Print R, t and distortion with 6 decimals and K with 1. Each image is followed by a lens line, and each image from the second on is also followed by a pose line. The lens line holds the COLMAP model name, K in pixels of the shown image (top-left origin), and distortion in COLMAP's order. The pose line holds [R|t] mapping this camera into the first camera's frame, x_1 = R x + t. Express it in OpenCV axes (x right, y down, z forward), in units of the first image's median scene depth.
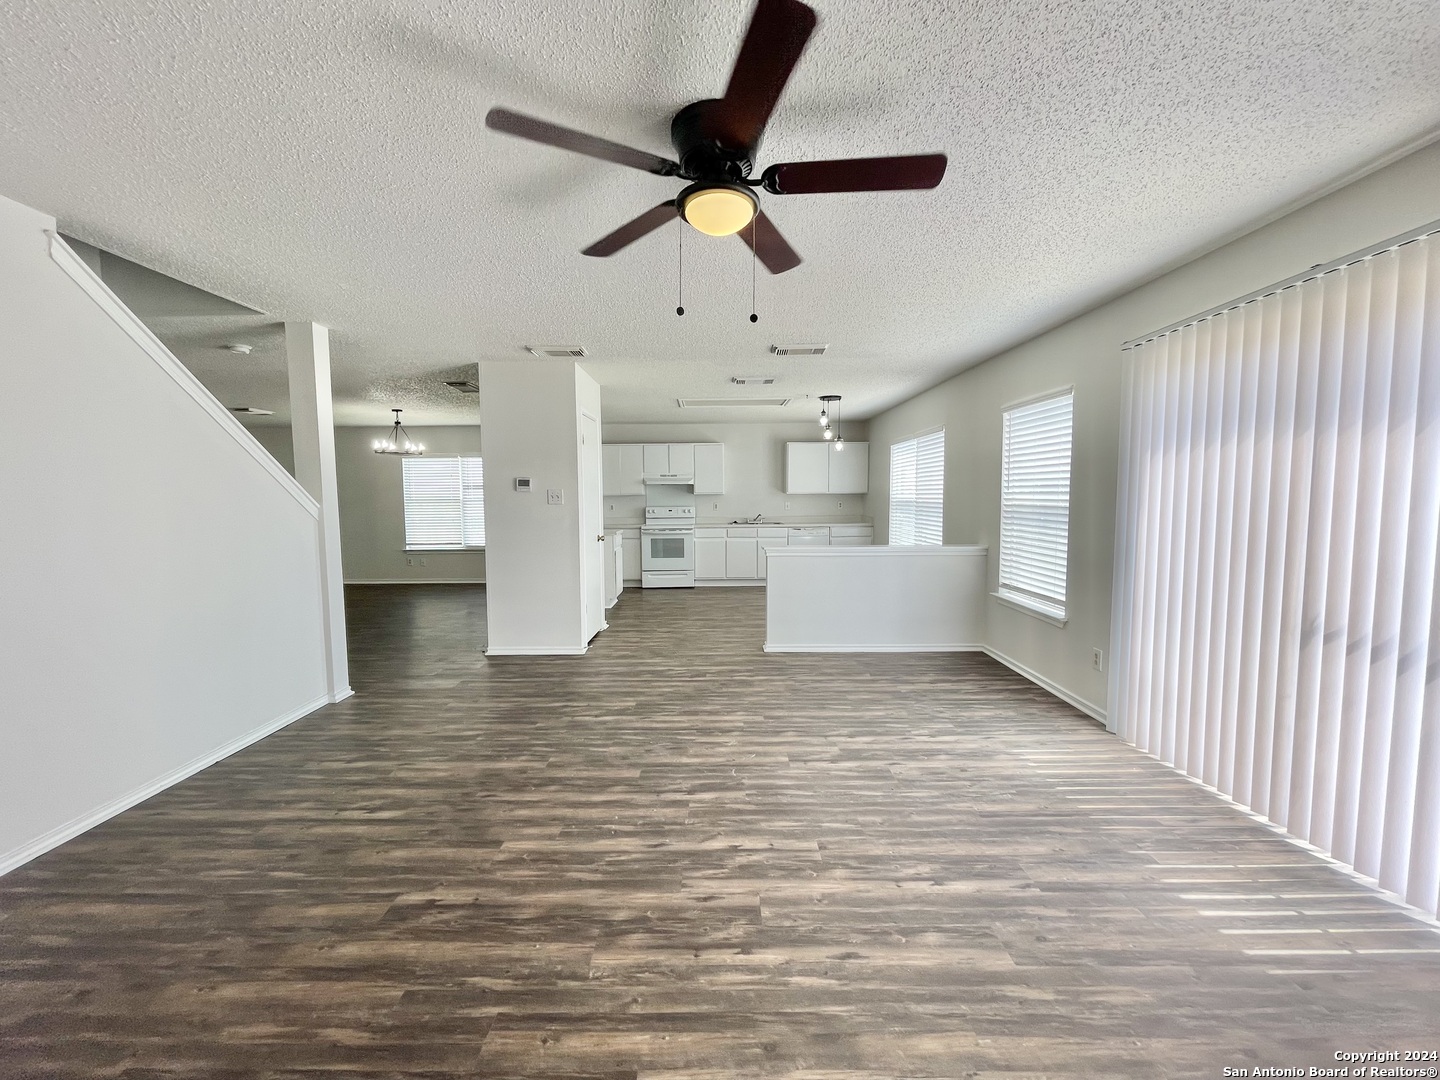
lens RADIAL K [[584.2, 0, 718.1], [0, 584.2, 537.6], [0, 0, 1]] dist [0.003390, -0.000087]
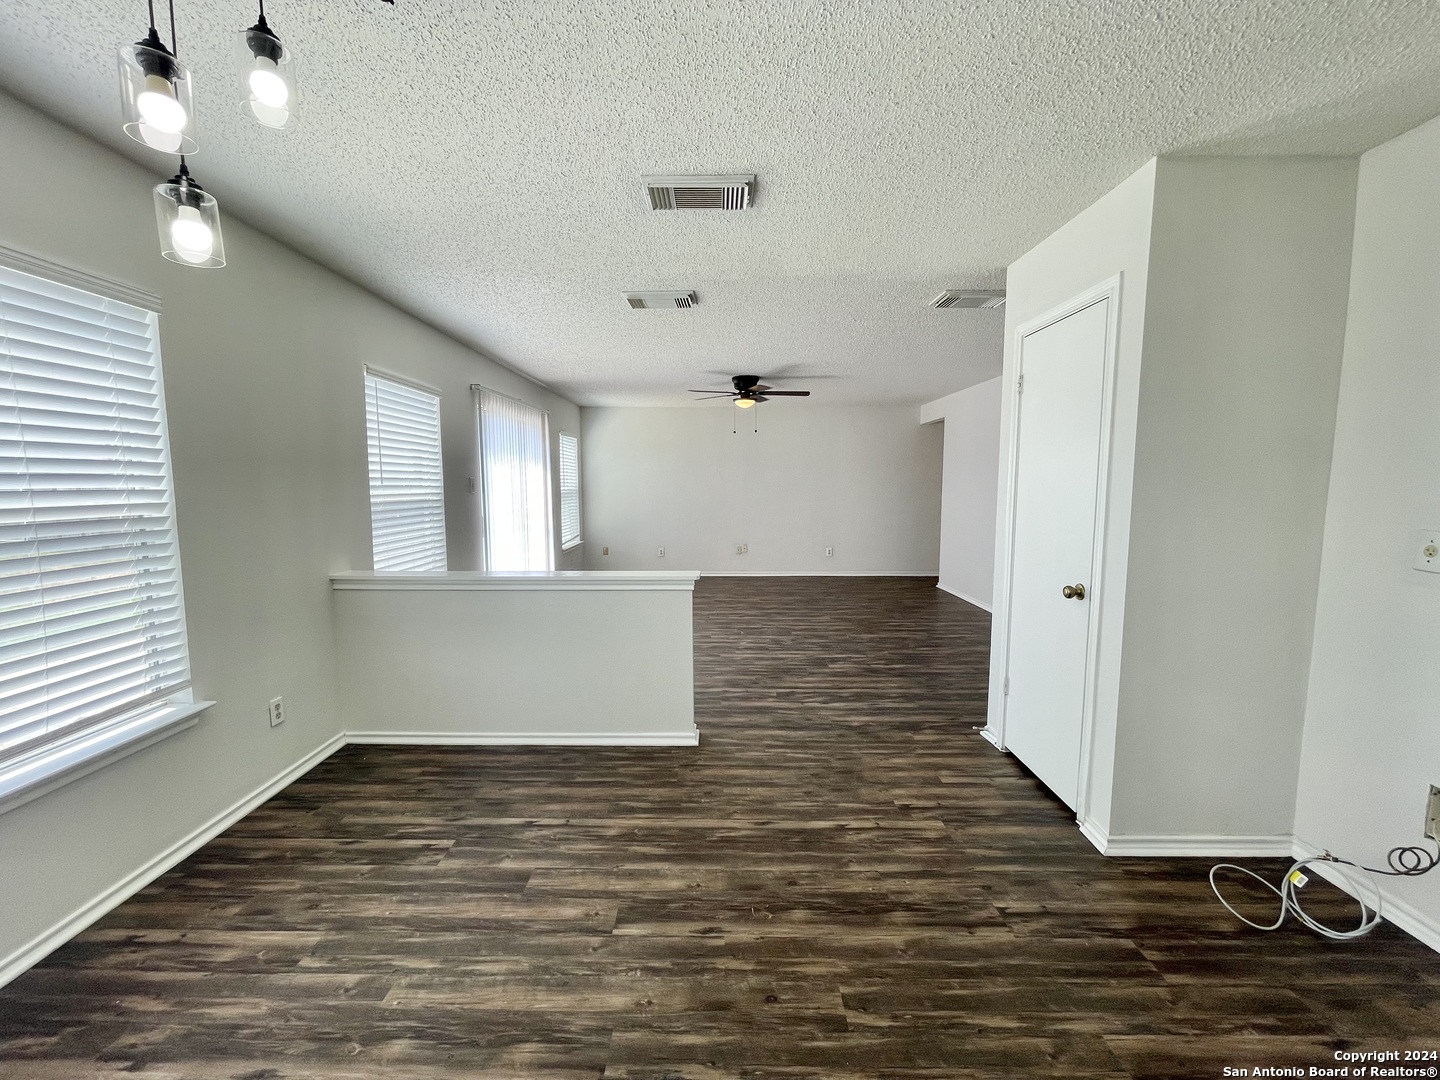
lens RADIAL K [[584.2, 0, 708.8], [0, 584.2, 538.3], [0, 0, 1]] dist [0.003390, -0.000087]
pose [[-0.999826, 0.006824, 0.017382, 0.078833], [0.009639, 0.985841, 0.167405, -0.170830], [-0.015994, 0.167543, -0.985735, 2.242451]]
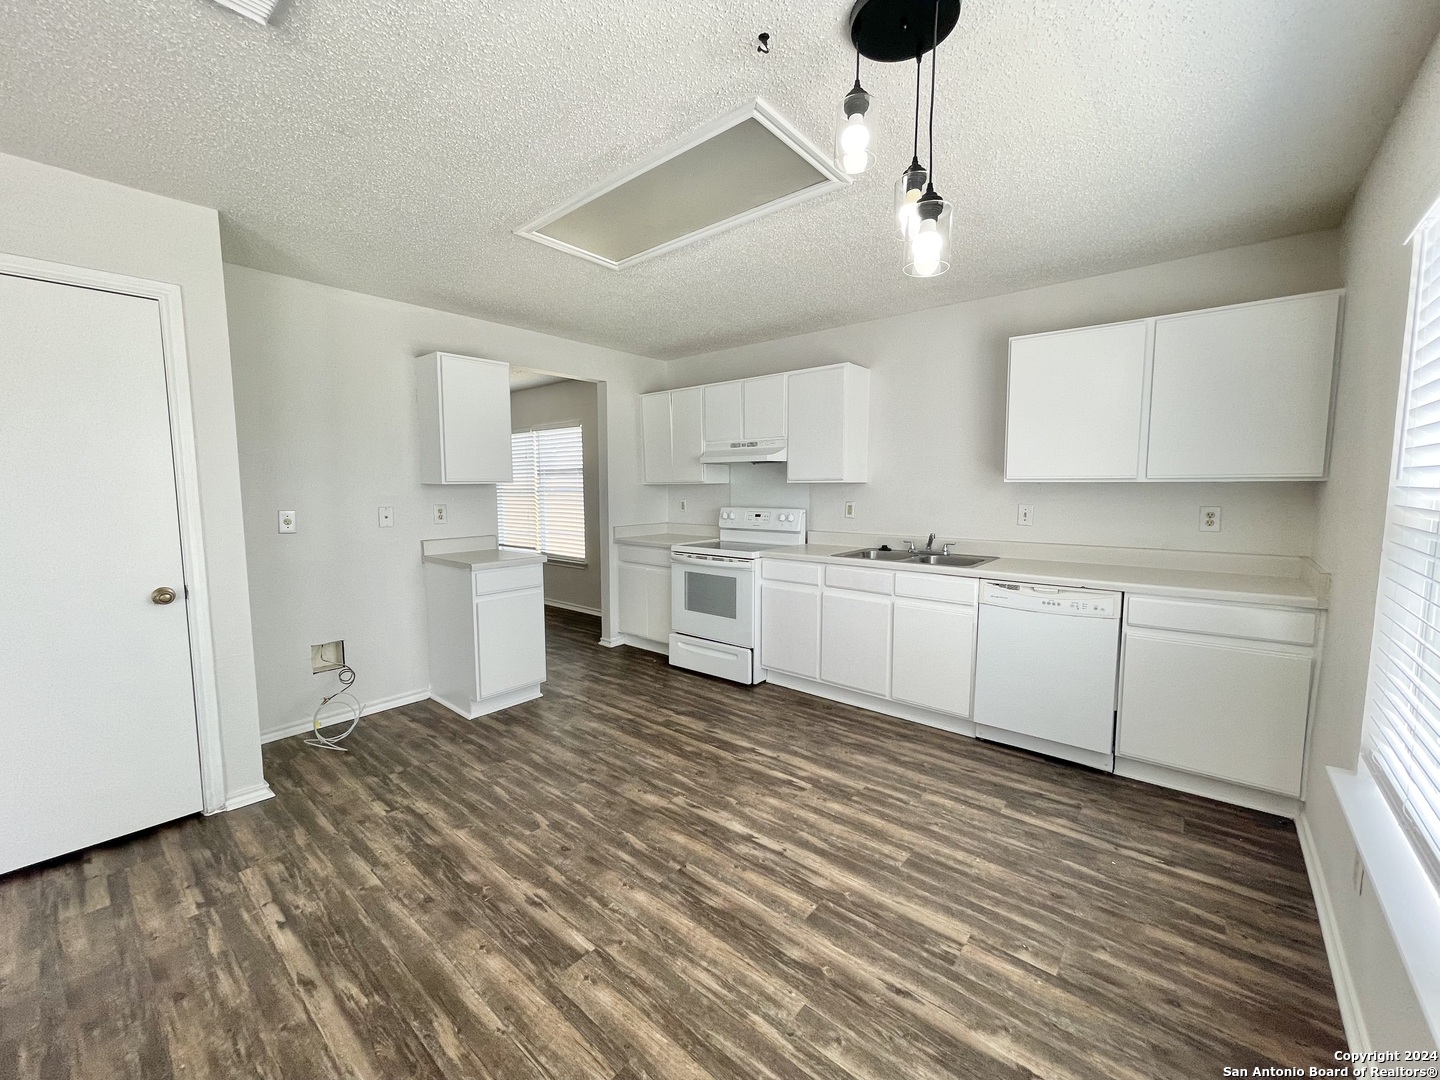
lens RADIAL K [[584.2, 0, 715.5], [0, 584.2, 539.2], [0, 0, 1]] dist [0.003390, -0.000087]
pose [[0.762197, 0.065186, -0.644055, 0.537114], [-0.048379, 0.997871, 0.043743, -0.117527], [0.645535, -0.002182, 0.763727, 1.502913]]
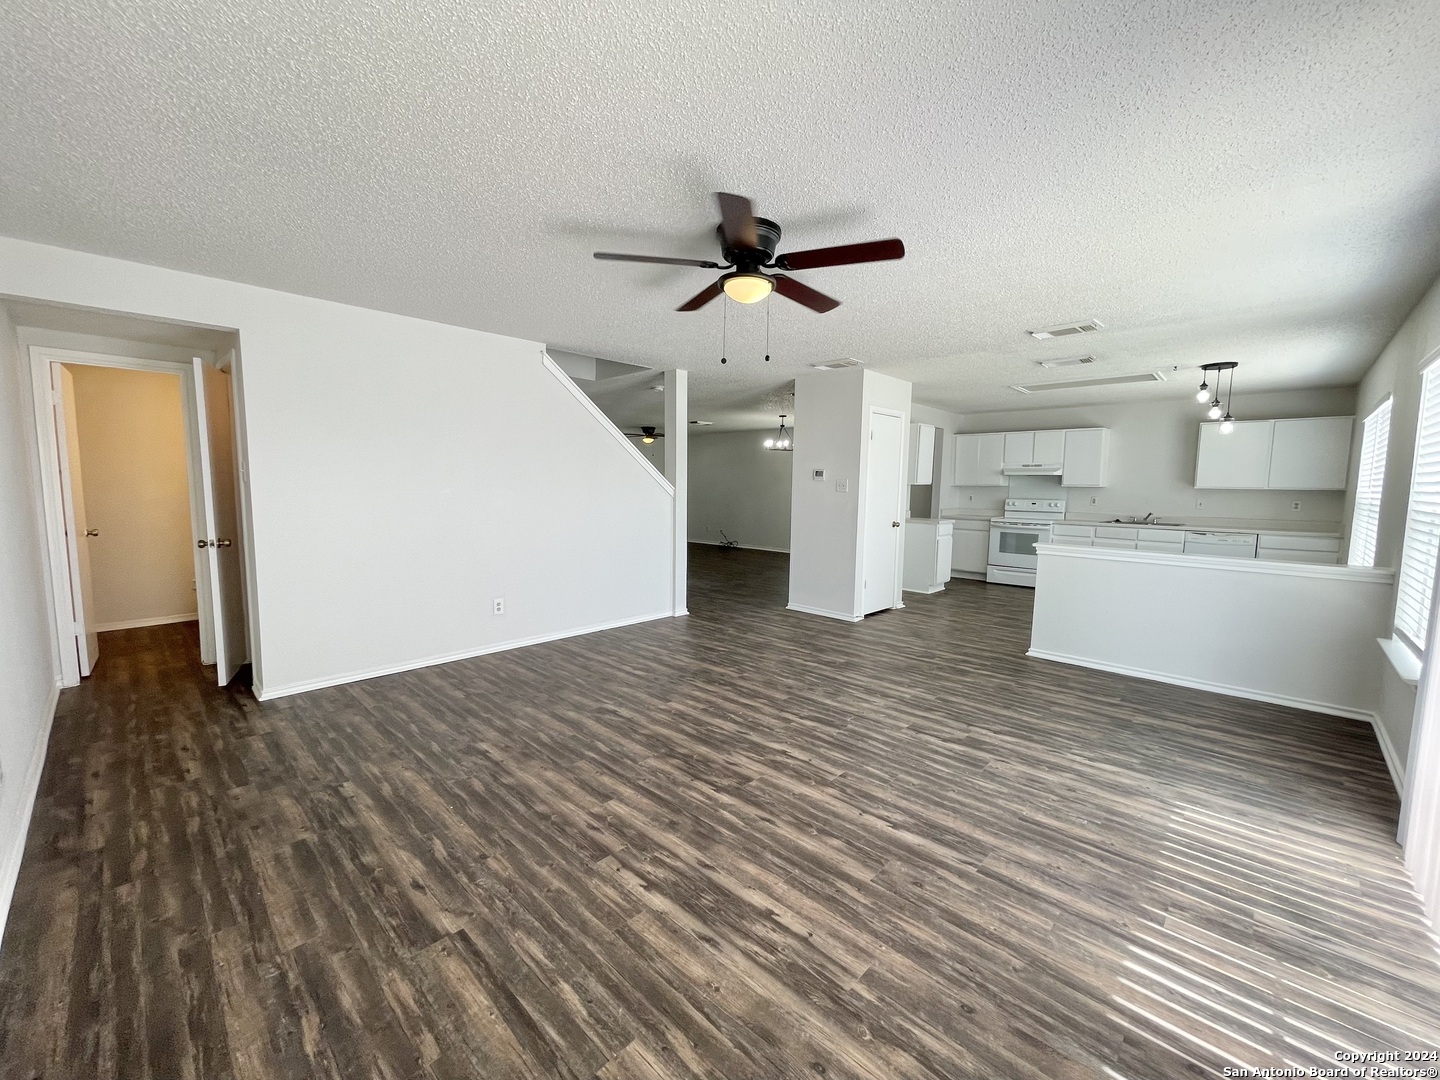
lens RADIAL K [[584.2, 0, 714.0], [0, 584.2, 534.9], [0, 0, 1]] dist [0.003390, -0.000087]
pose [[0.721064, 0.077303, -0.688543, 0.491552], [-0.069099, 0.996825, 0.039552, 0.001940], [0.689414, 0.019058, 0.724117, -0.043738]]
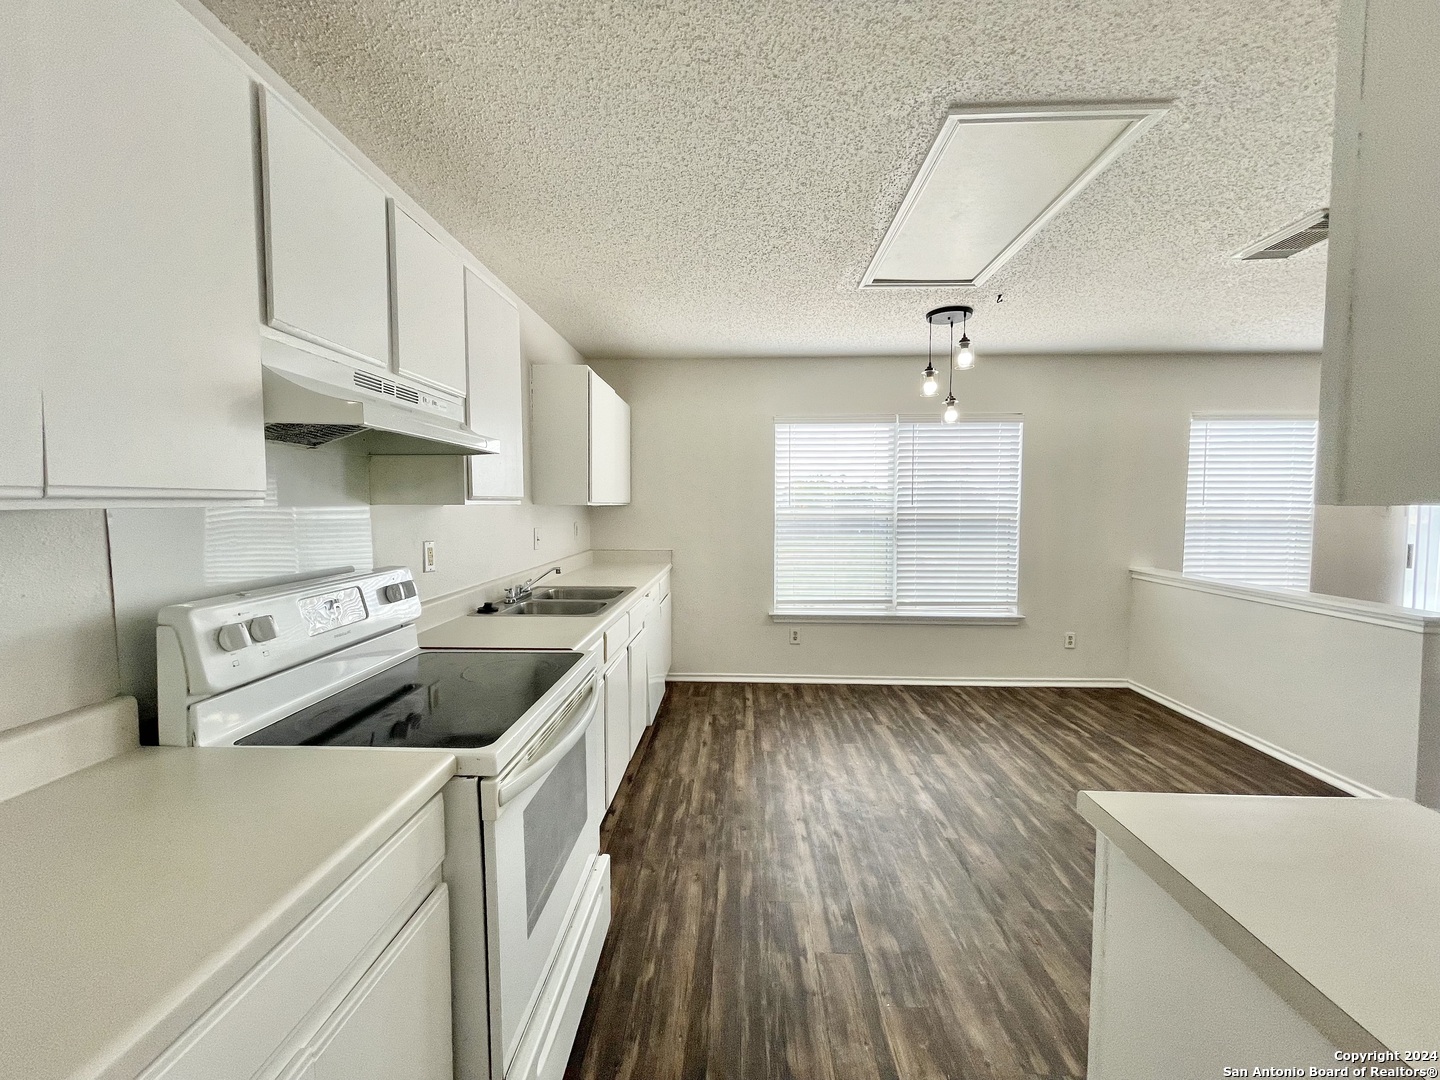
lens RADIAL K [[584.2, 0, 724.1], [0, 584.2, 540.7], [0, 0, 1]] dist [0.003390, -0.000087]
pose [[0.030435, -0.056439, 0.997942, -0.599871], [0.068774, 0.996157, 0.054241, -0.163331], [-0.997168, 0.066981, 0.034200, 2.230705]]
